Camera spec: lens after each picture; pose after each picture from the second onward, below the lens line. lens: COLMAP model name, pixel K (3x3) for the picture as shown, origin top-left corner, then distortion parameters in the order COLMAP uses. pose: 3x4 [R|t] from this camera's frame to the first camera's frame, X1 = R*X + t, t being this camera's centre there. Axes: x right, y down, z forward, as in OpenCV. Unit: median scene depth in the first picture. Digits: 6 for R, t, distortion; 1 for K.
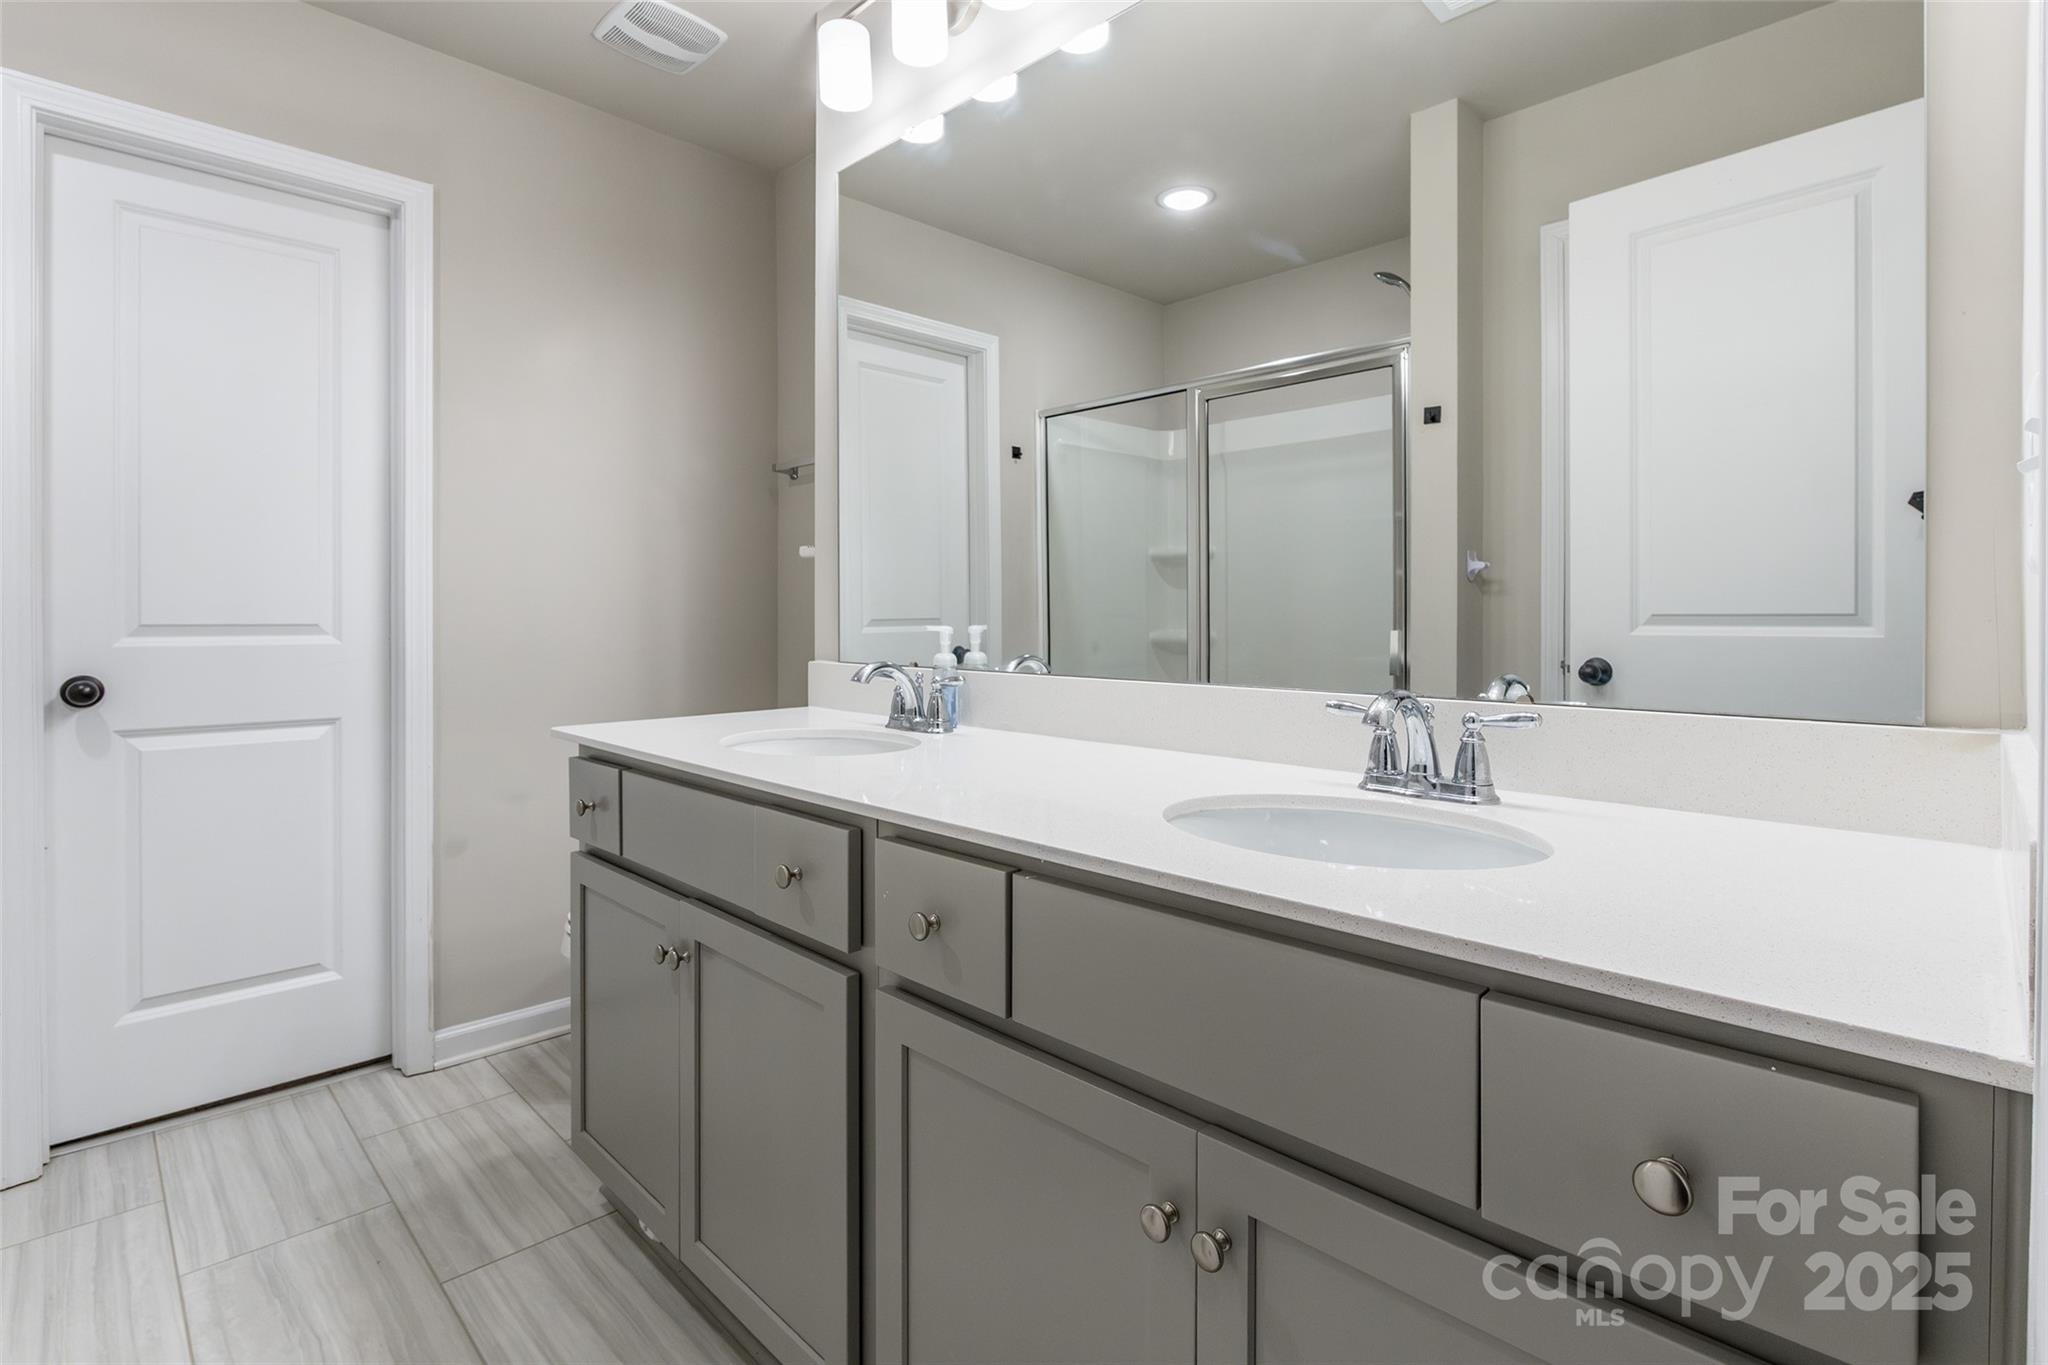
lens RADIAL K [[951.7, 0, 1020.4], [0, 951.7, 635.8], [0, 0, 1]] dist [-0.003045, -0.000254]
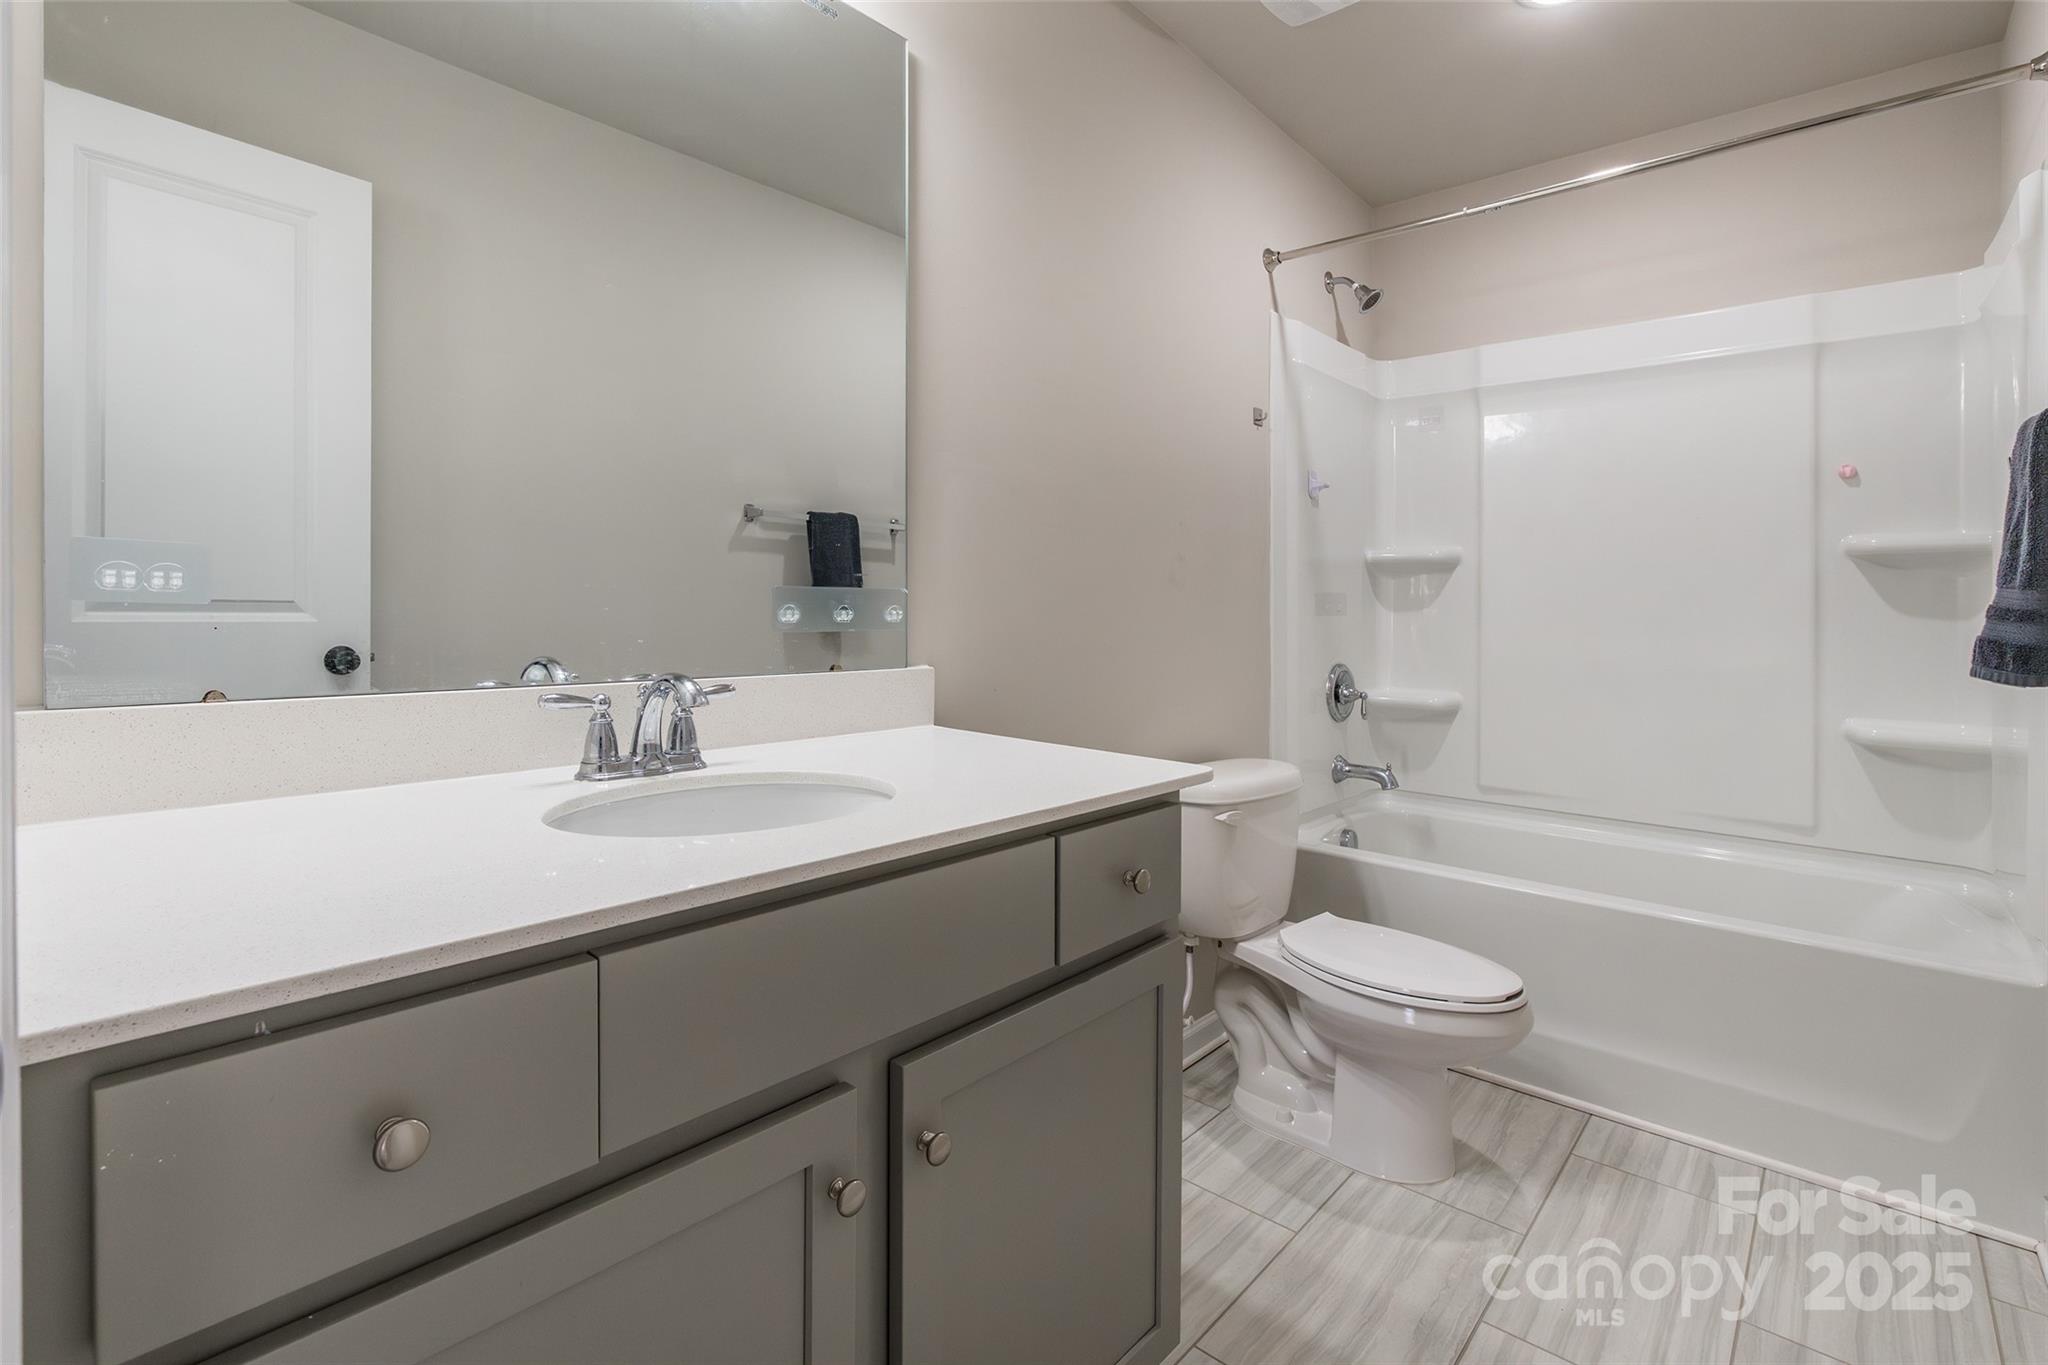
lens RADIAL K [[951.7, 0, 1020.4], [0, 951.7, 635.8], [0, 0, 1]] dist [-0.003045, -0.000254]
pose [[-0.093956, -0.015662, 0.995453, -0.677123], [-0.007744, 0.999858, 0.015000, -0.005316], [-0.995546, -0.006299, -0.094064, 0.685049]]
